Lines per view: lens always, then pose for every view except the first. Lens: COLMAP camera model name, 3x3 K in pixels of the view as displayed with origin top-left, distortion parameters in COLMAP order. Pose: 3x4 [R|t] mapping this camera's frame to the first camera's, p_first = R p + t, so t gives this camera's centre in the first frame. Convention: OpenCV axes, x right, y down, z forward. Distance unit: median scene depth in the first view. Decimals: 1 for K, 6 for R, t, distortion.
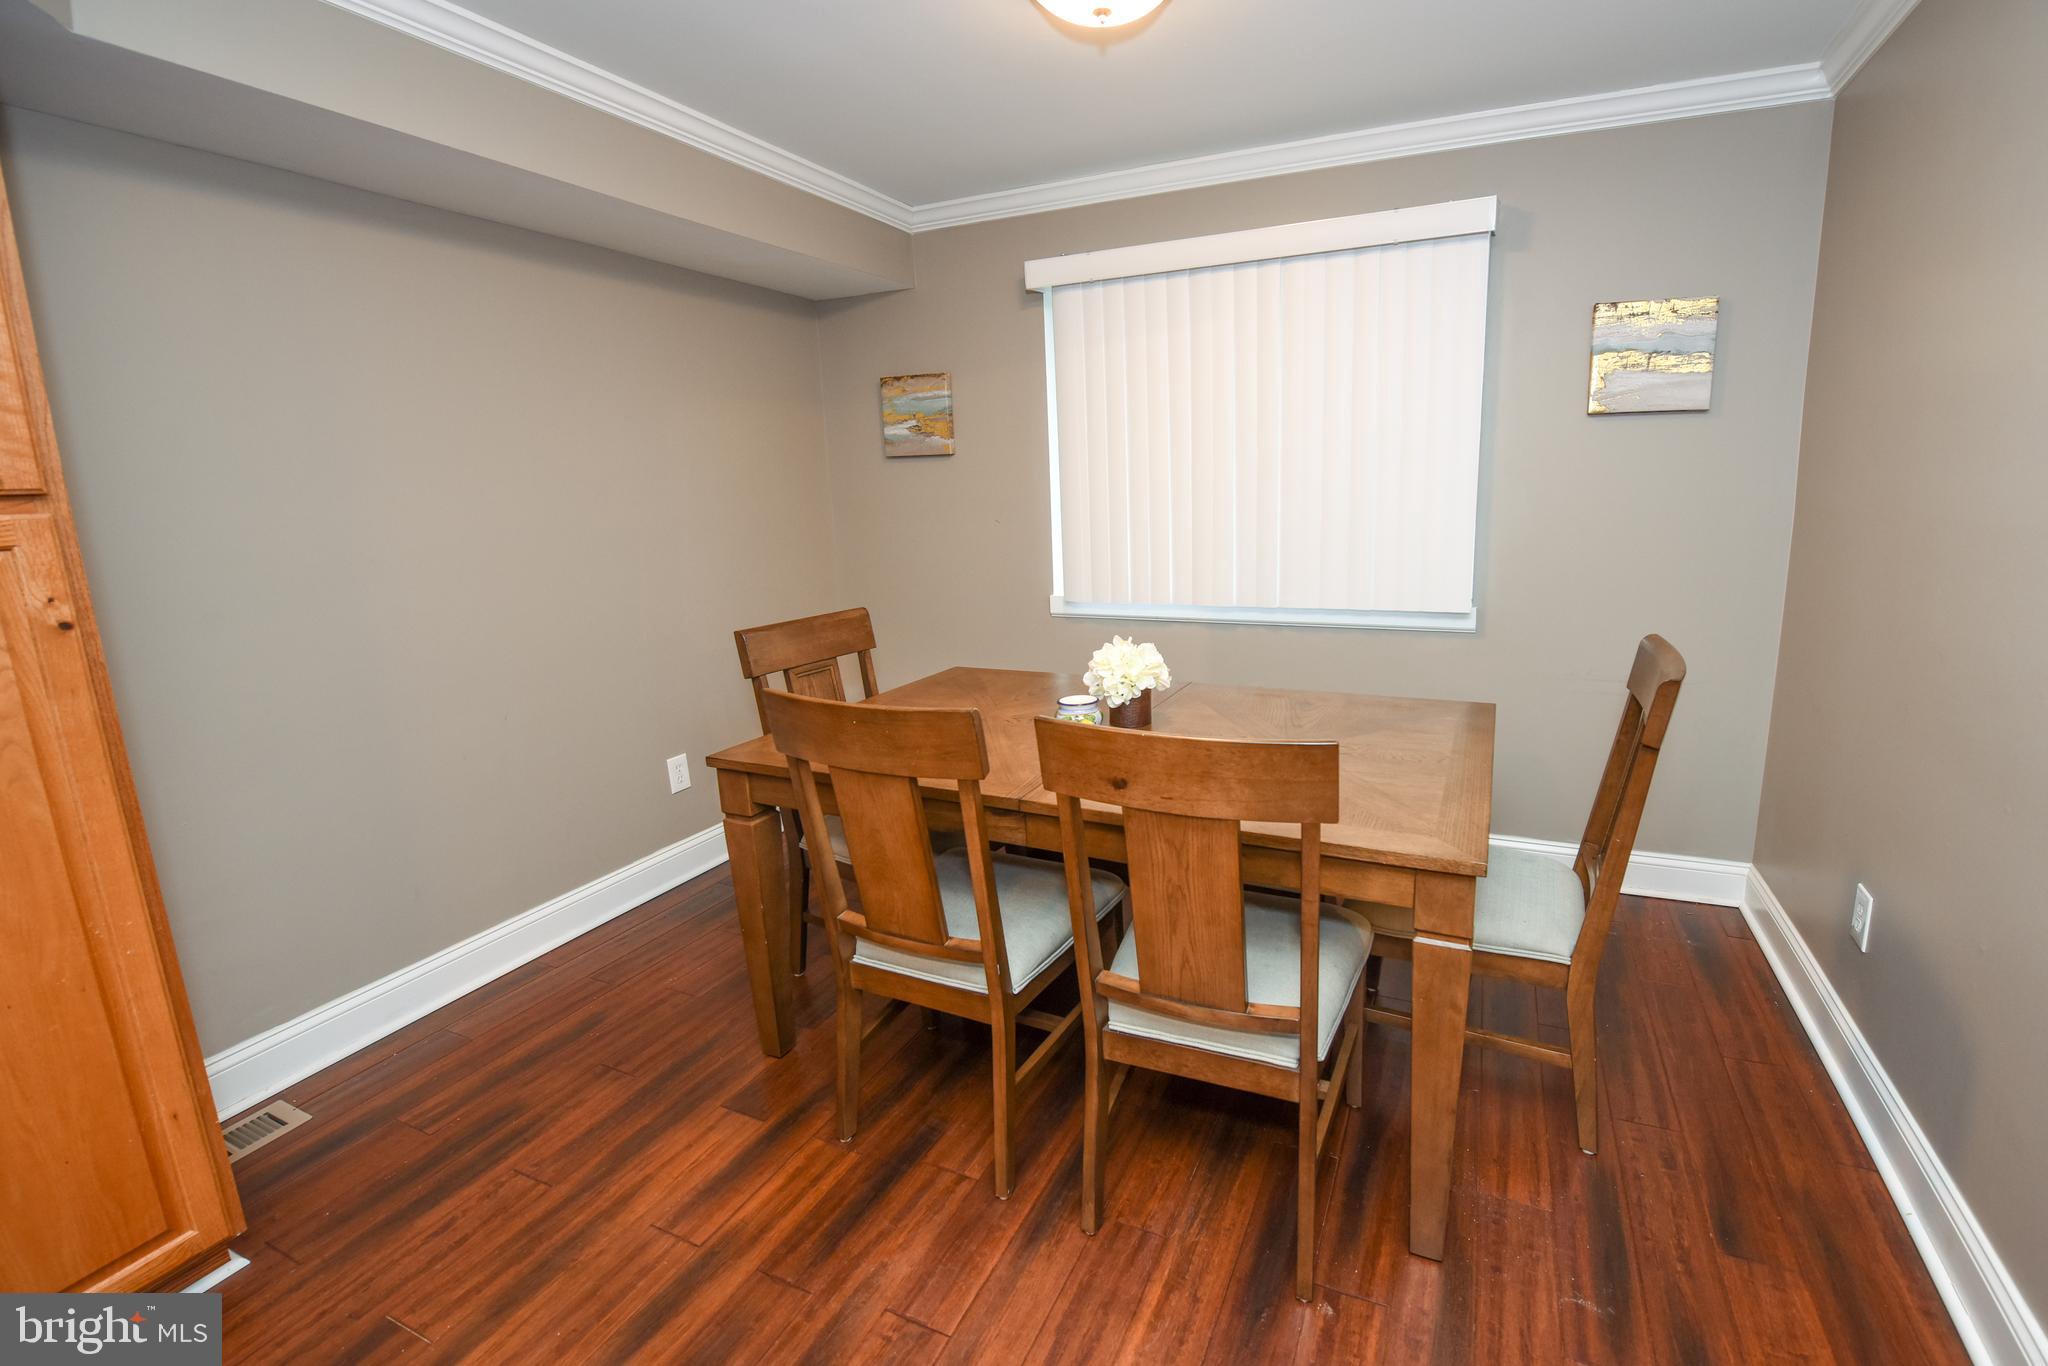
lens RADIAL K [[889.9, 0, 1105.1], [0, 889.9, 652.3], [0, 0, 1]] dist [-0.021959, -0.000585]
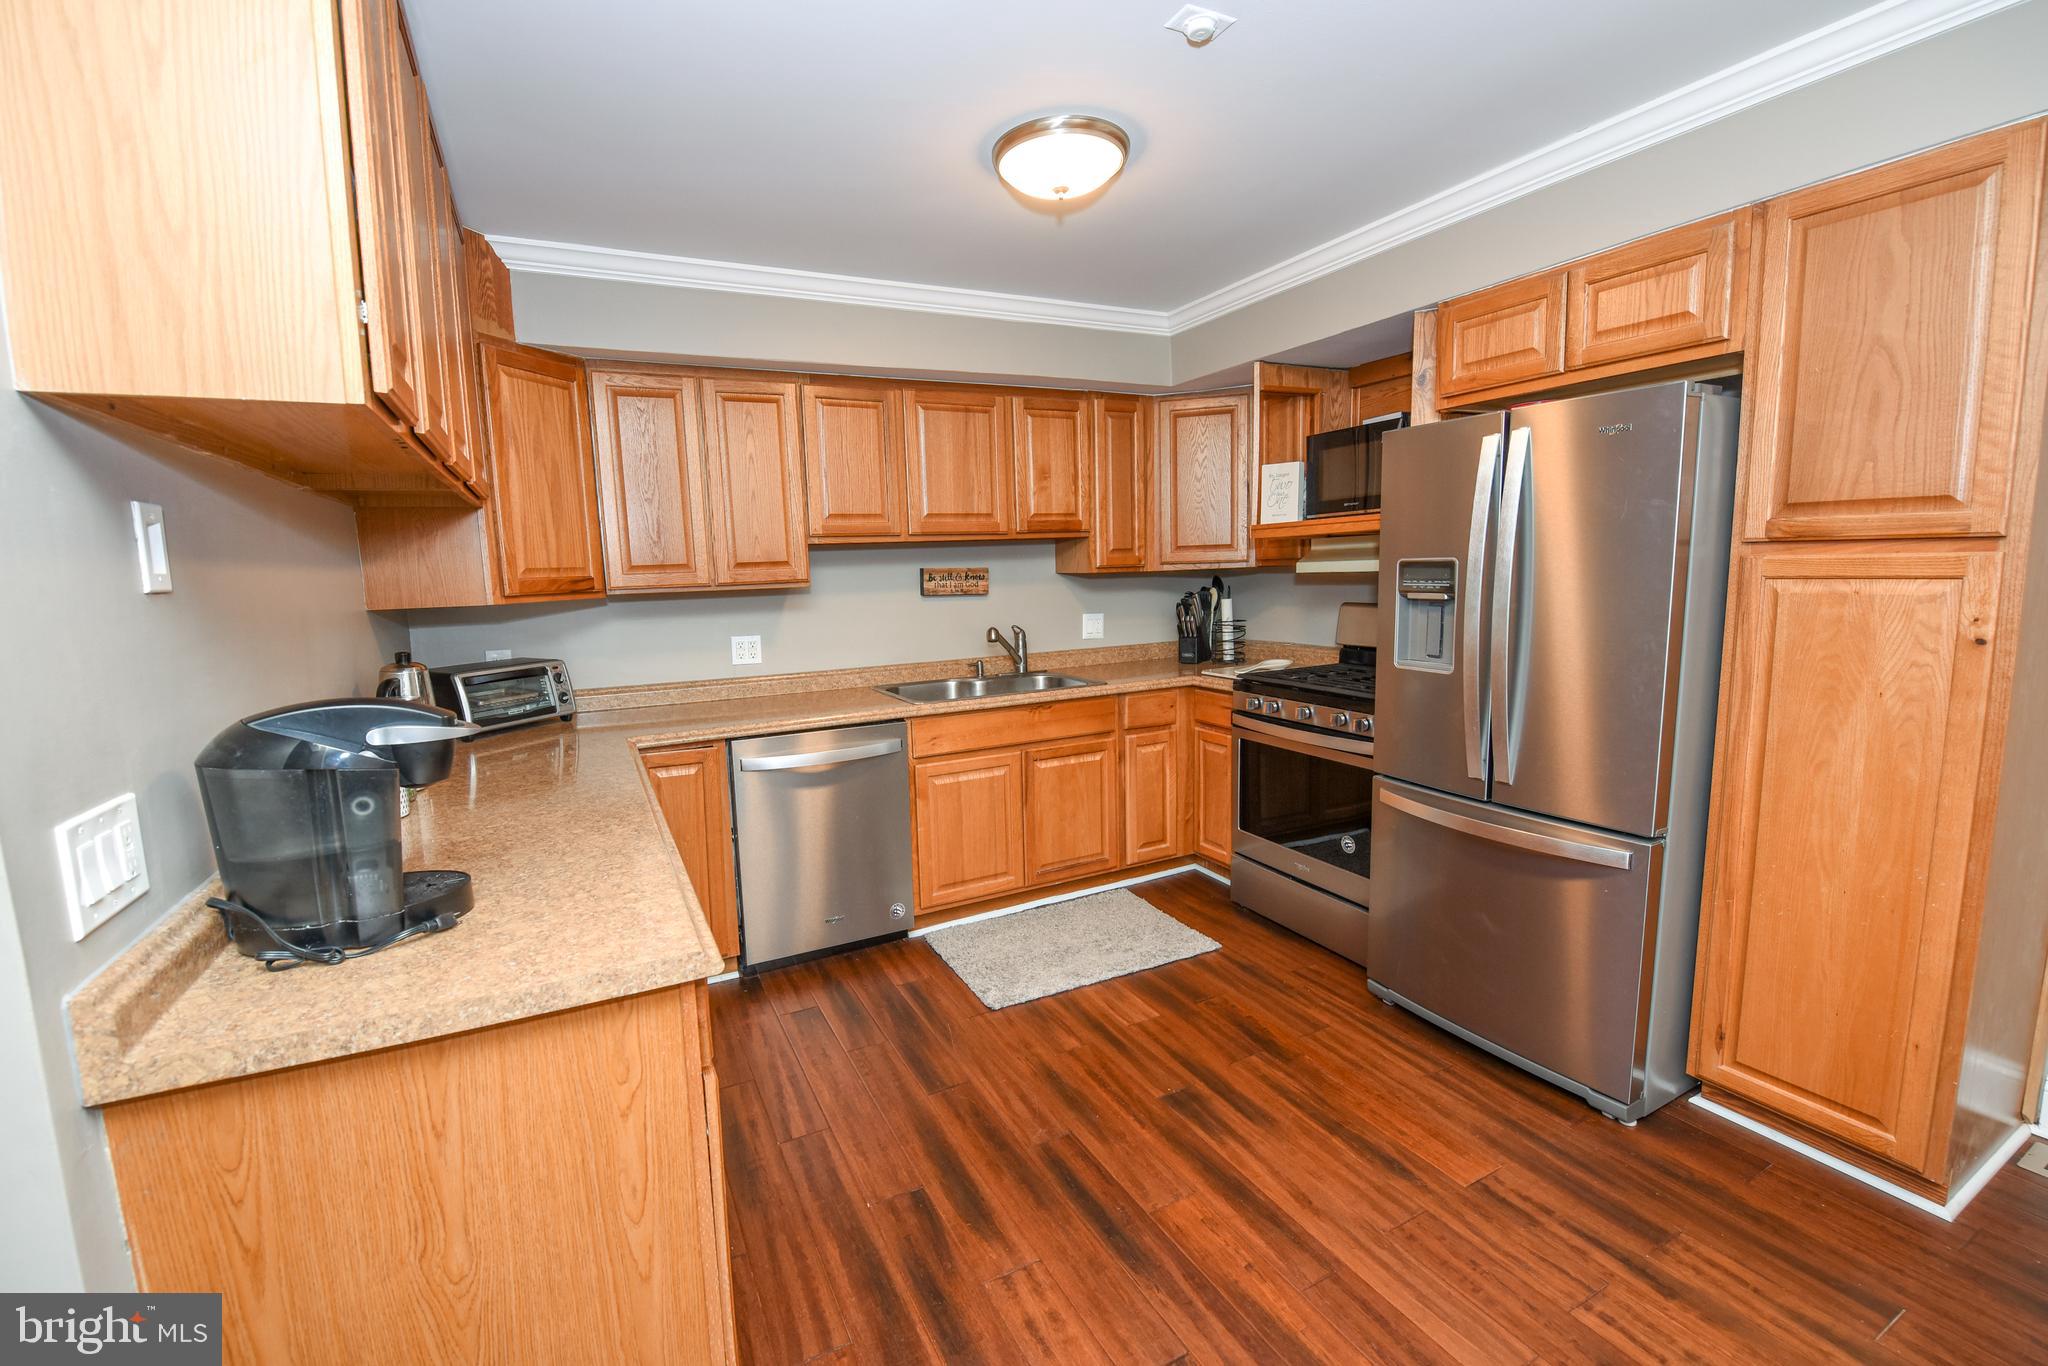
lens RADIAL K [[857.1, 0, 1001.0], [0, 857.1, 679.2], [0, 0, 1]] dist [-0.020089, -0.000190]
pose [[-0.649709, 0.142915, -0.746628, 0.402523], [-0.095973, 0.958889, 0.267060, -0.106143], [0.754100, 0.245167, -0.609283, 0.439467]]
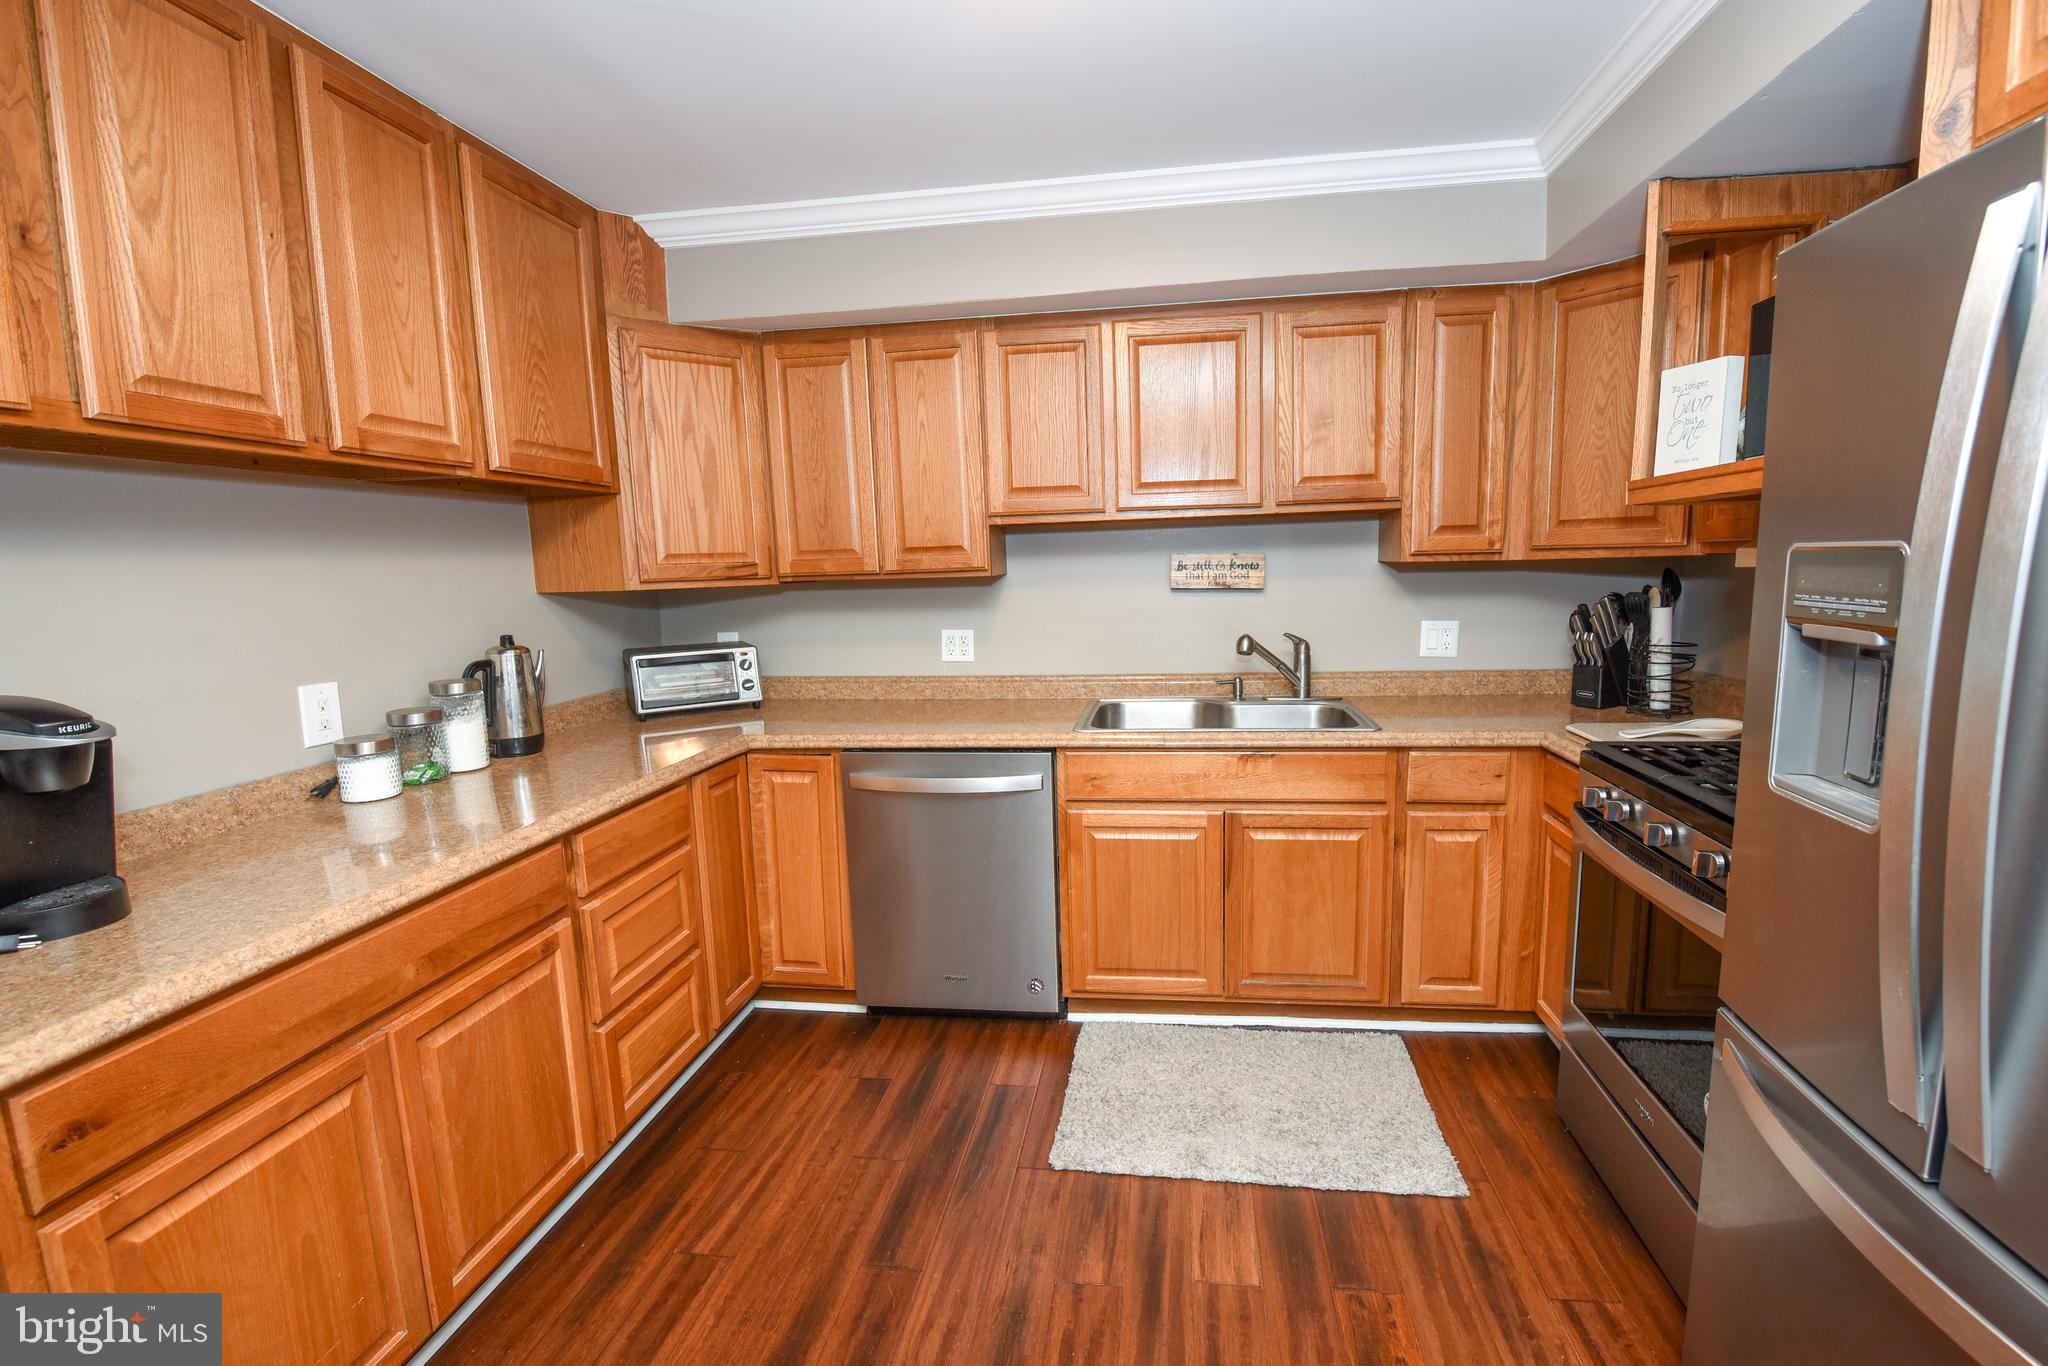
lens RADIAL K [[860.7, 0, 1072.2], [0, 860.7, 679.3], [0, 0, 1]] dist [-0.019130, -0.000122]
pose [[-0.959513, 0.086026, -0.268206, -0.337461], [-0.003742, 0.948240, 0.317531, -0.084712], [0.281640, 0.305679, -0.909527, 0.461516]]
